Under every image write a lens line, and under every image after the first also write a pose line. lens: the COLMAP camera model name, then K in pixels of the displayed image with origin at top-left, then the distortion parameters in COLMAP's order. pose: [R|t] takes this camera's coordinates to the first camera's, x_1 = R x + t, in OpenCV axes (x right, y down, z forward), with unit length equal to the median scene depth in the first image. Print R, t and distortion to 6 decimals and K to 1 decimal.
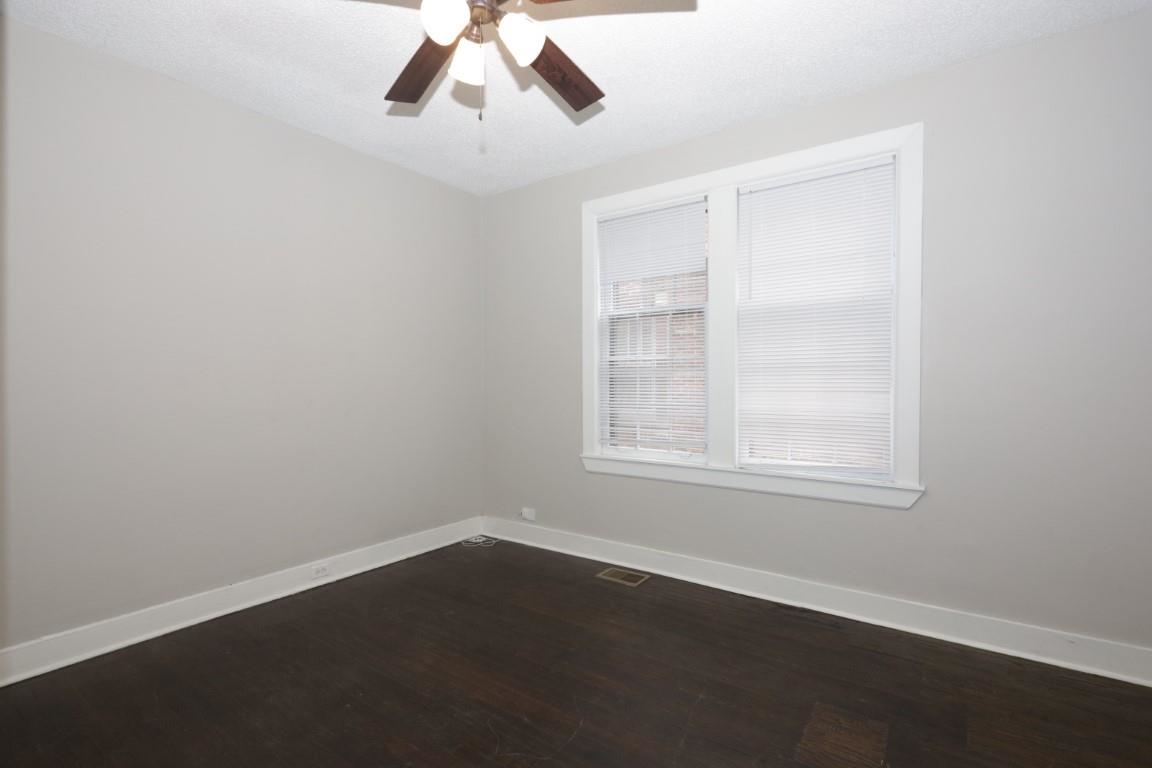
lens RADIAL K [[552.4, 0, 573.0], [0, 552.4, 383.5], [0, 0, 1]] dist [0.002260, 0.000716]
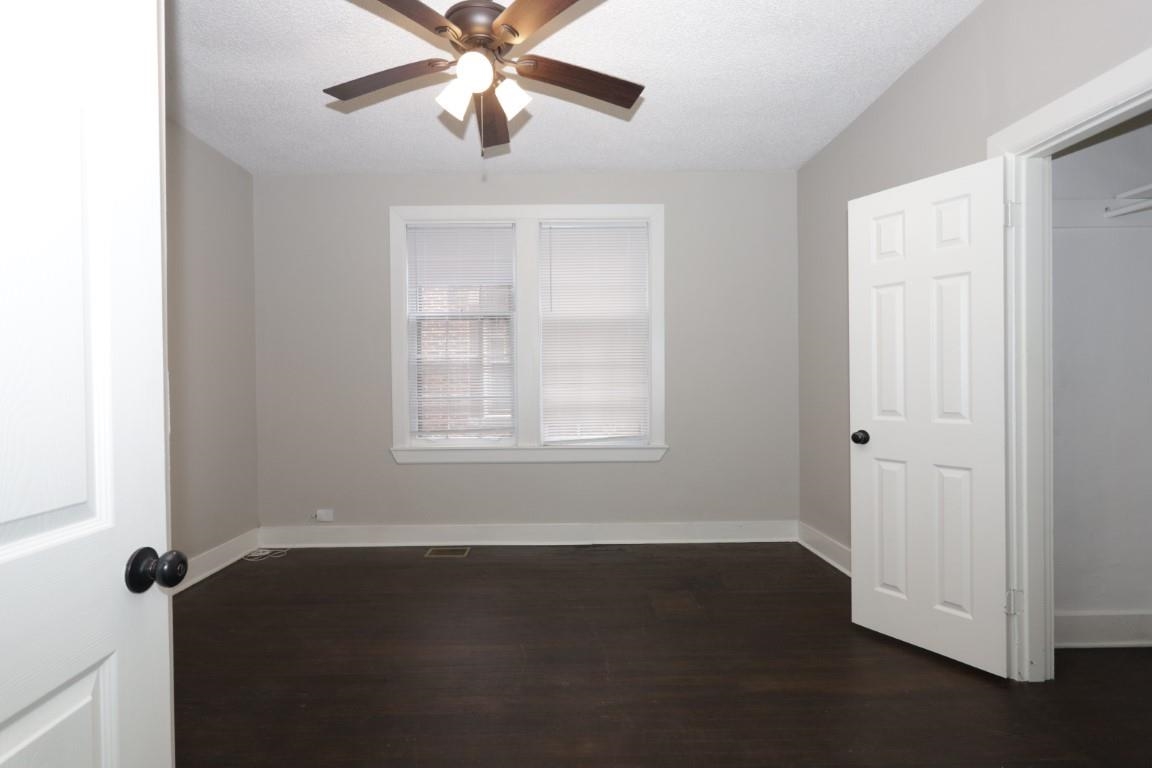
lens RADIAL K [[552.4, 0, 575.0], [0, 552.4, 379.7], [0, 0, 1]] dist [0.002260, 0.000716]
pose [[0.798009, -0.002191, 0.602642, -0.377523], [0.009979, 0.999904, -0.009579, 0.015813], [-0.602563, 0.013658, 0.797954, -0.043268]]
